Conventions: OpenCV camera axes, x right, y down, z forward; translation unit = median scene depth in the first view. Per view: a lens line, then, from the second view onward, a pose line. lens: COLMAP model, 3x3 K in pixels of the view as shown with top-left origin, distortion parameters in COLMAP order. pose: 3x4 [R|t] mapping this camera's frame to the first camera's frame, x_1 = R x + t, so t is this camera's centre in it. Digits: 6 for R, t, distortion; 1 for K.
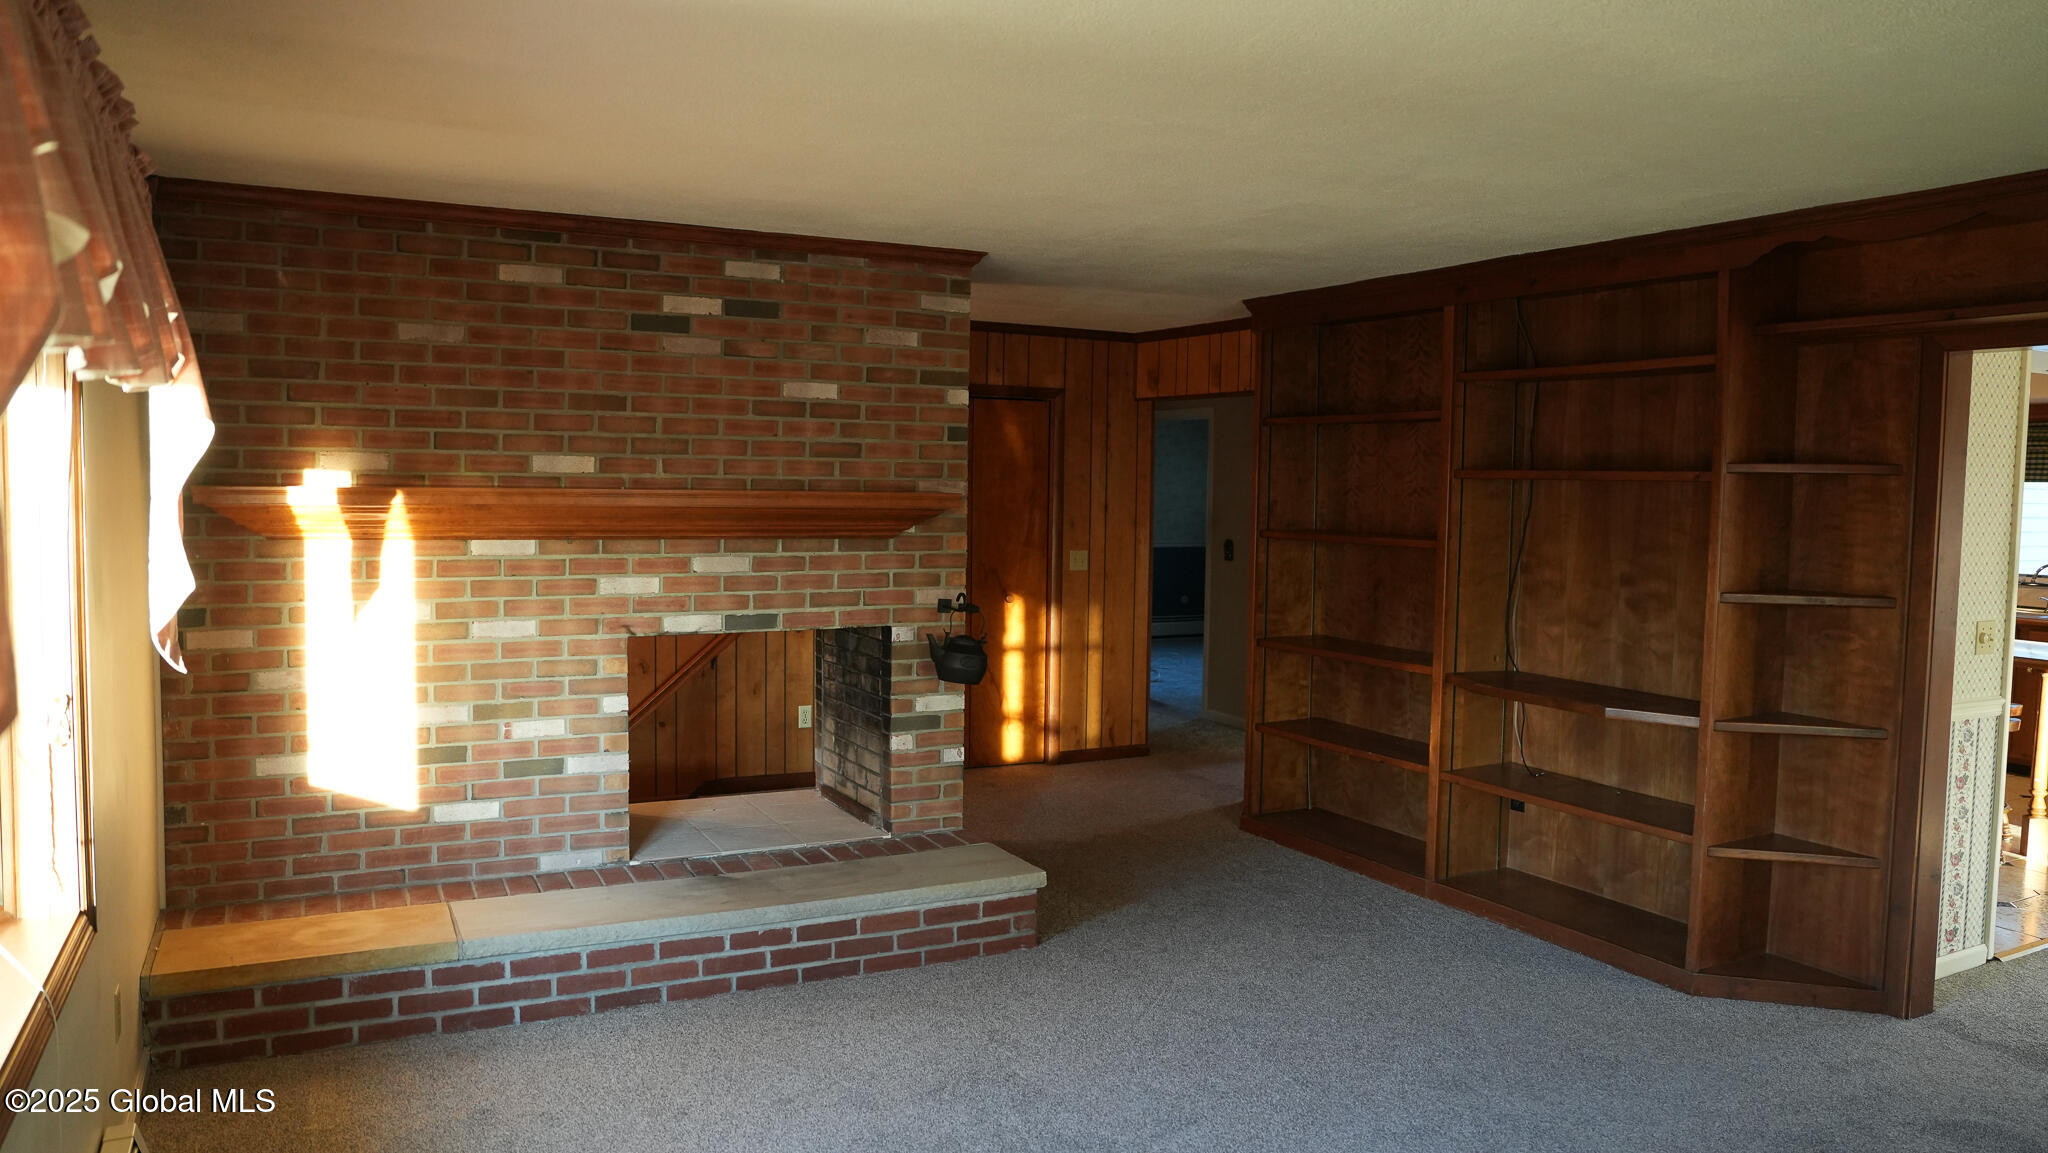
lens RADIAL K [[1399.5, 0, 1035.7], [0, 1399.5, 575.7], [0, 0, 1]] dist [-0.120083, 0.094003]
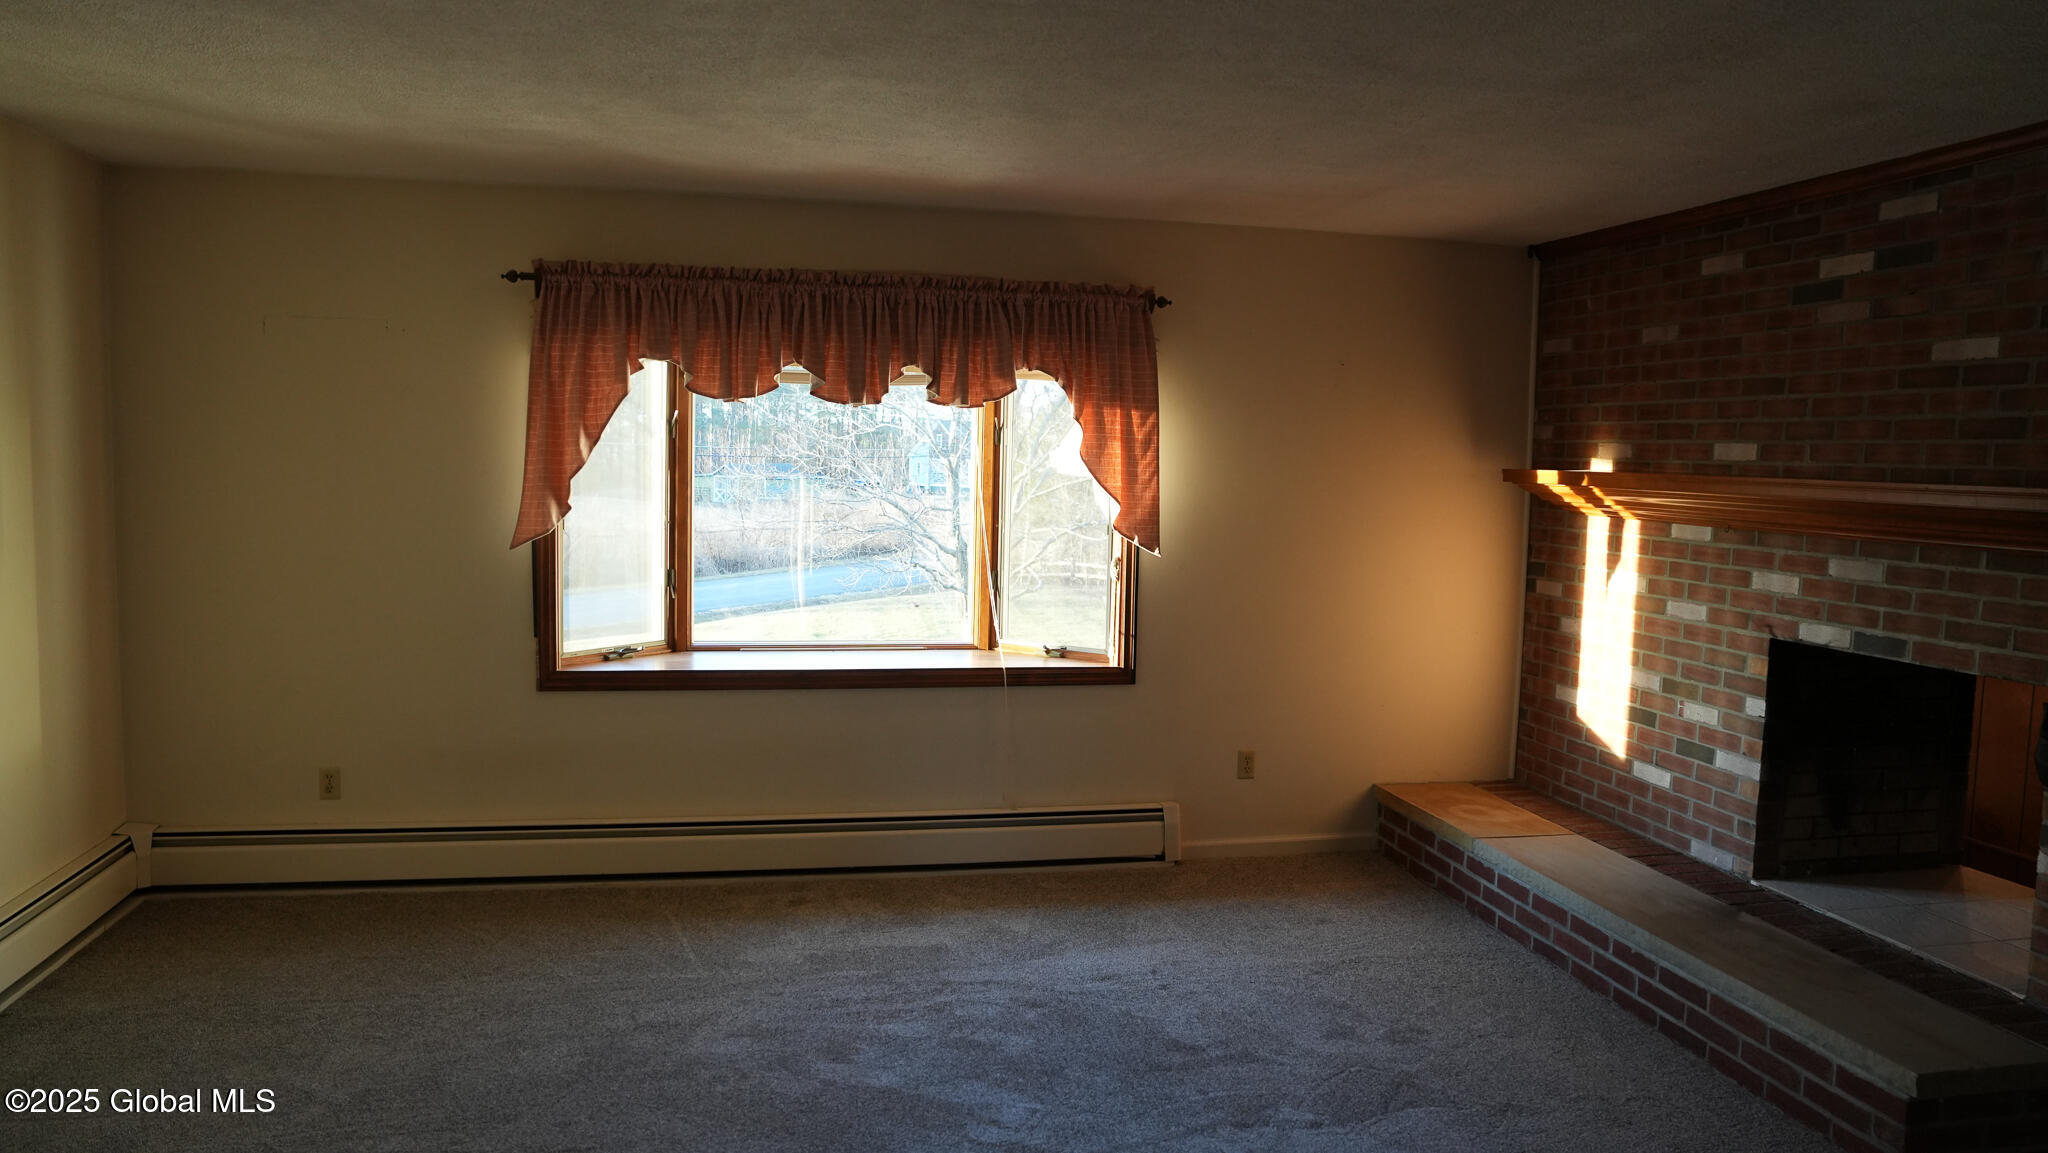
lens RADIAL K [[1414.0, 0, 1027.7], [0, 1414.0, 578.3], [0, 0, 1]] dist [-0.119252, 0.092243]
pose [[-0.281078, 0.061763, -0.957695, 0.742751], [-0.091794, 0.991621, 0.090892, -0.034373], [0.955285, 0.113459, -0.273053, 0.794087]]
